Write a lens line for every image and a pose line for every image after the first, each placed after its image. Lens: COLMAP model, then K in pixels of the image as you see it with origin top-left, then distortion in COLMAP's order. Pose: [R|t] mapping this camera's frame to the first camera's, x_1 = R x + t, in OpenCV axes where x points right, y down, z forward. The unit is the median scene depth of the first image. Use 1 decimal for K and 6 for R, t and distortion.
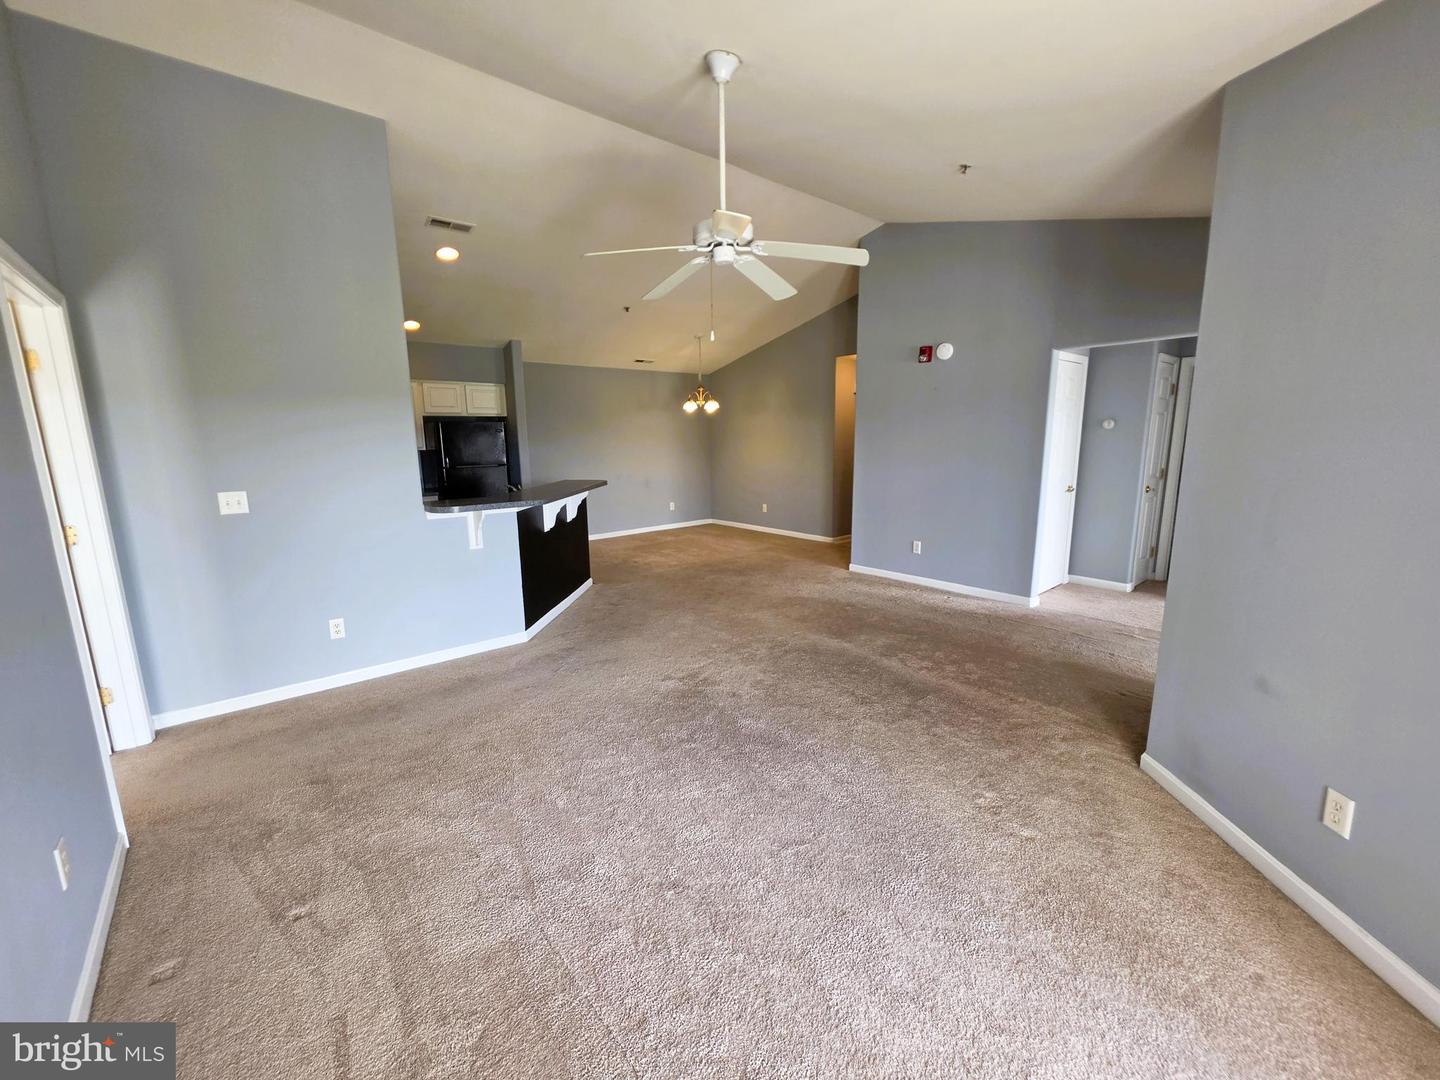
lens RADIAL K [[581.4, 0, 714.1], [0, 581.4, 540.1], [0, 0, 1]] dist [-0.006397, 0.000292]
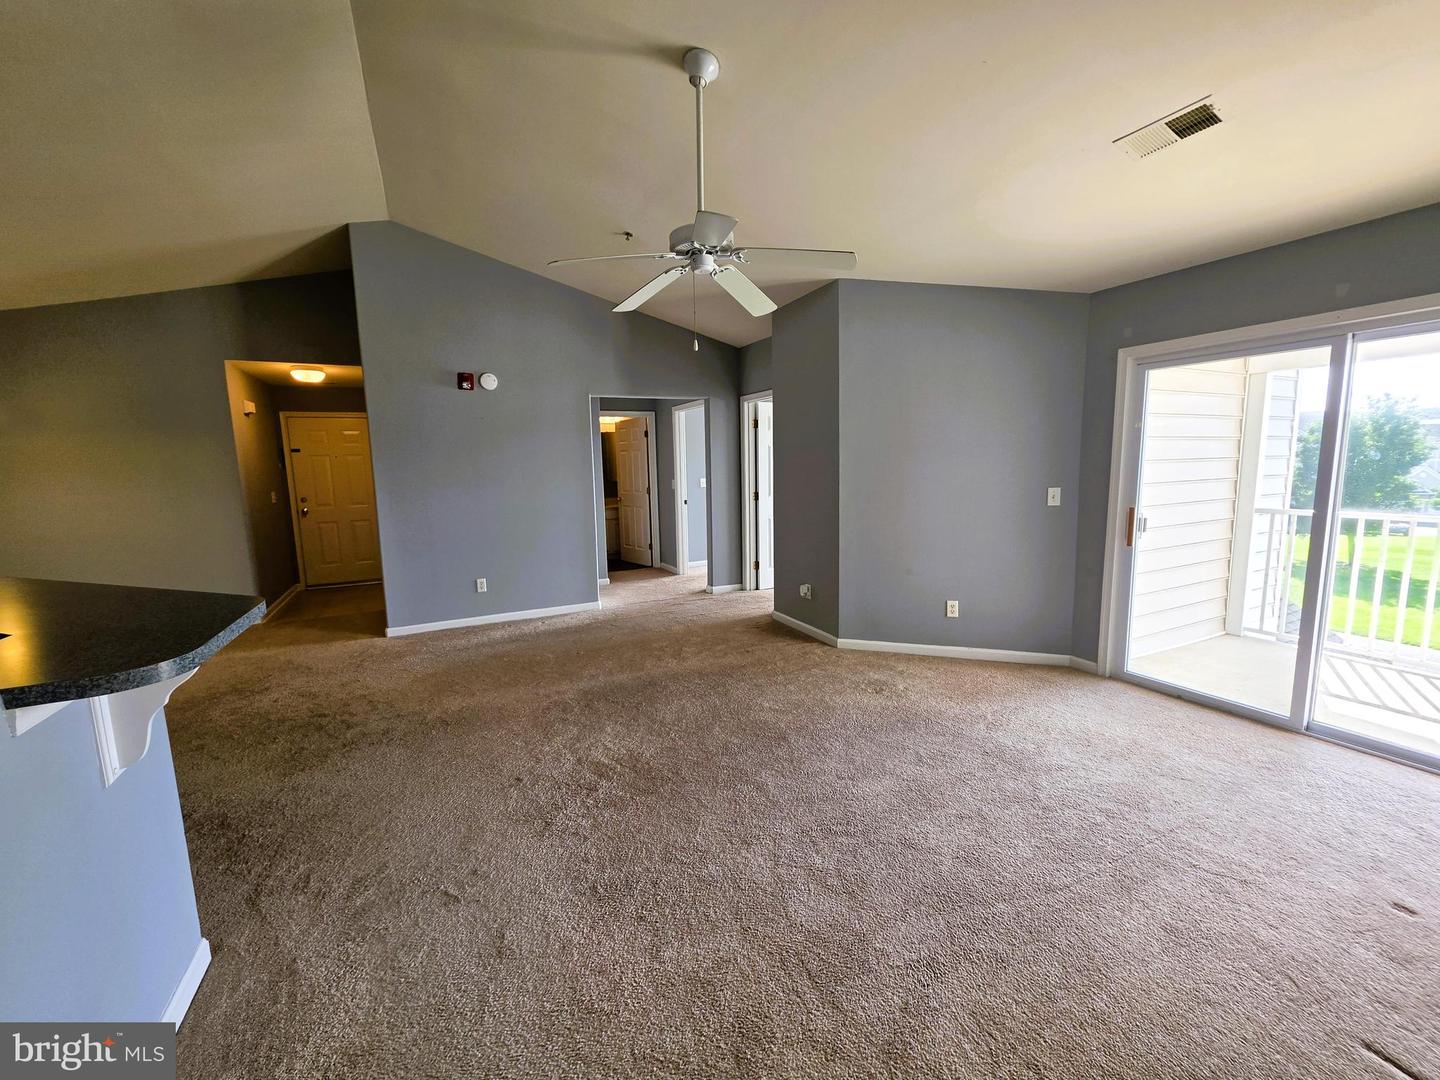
lens RADIAL K [[581.4, 0, 714.1], [0, 581.4, 540.1], [0, 0, 1]] dist [-0.006397, 0.000292]
pose [[0.243227, -0.123807, 0.962036, -0.496285], [0.192304, 0.978288, 0.077279, -0.064728], [-0.950715, 0.166207, 0.261755, 0.426010]]
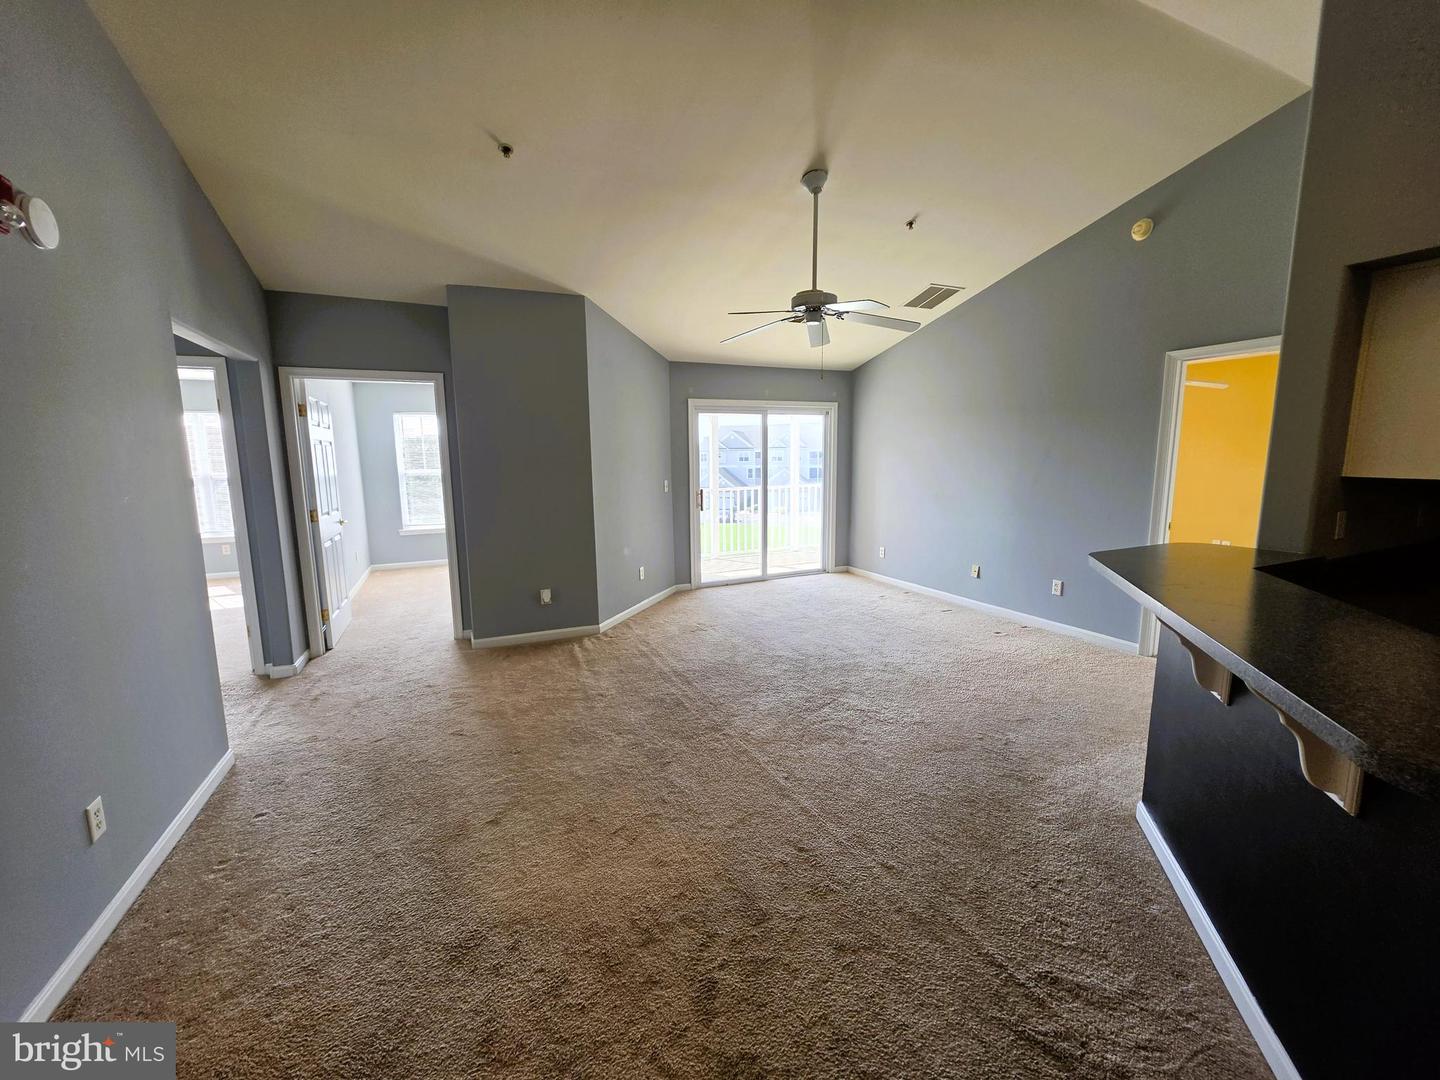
lens RADIAL K [[581.4, 0, 714.1], [0, 581.4, 540.1], [0, 0, 1]] dist [-0.006397, 0.000292]
pose [[-0.963986, -0.011980, 0.265681, -0.057936], [0.072694, 0.949073, 0.306555, -0.229201], [-0.255823, 0.314829, -0.914023, 1.290645]]
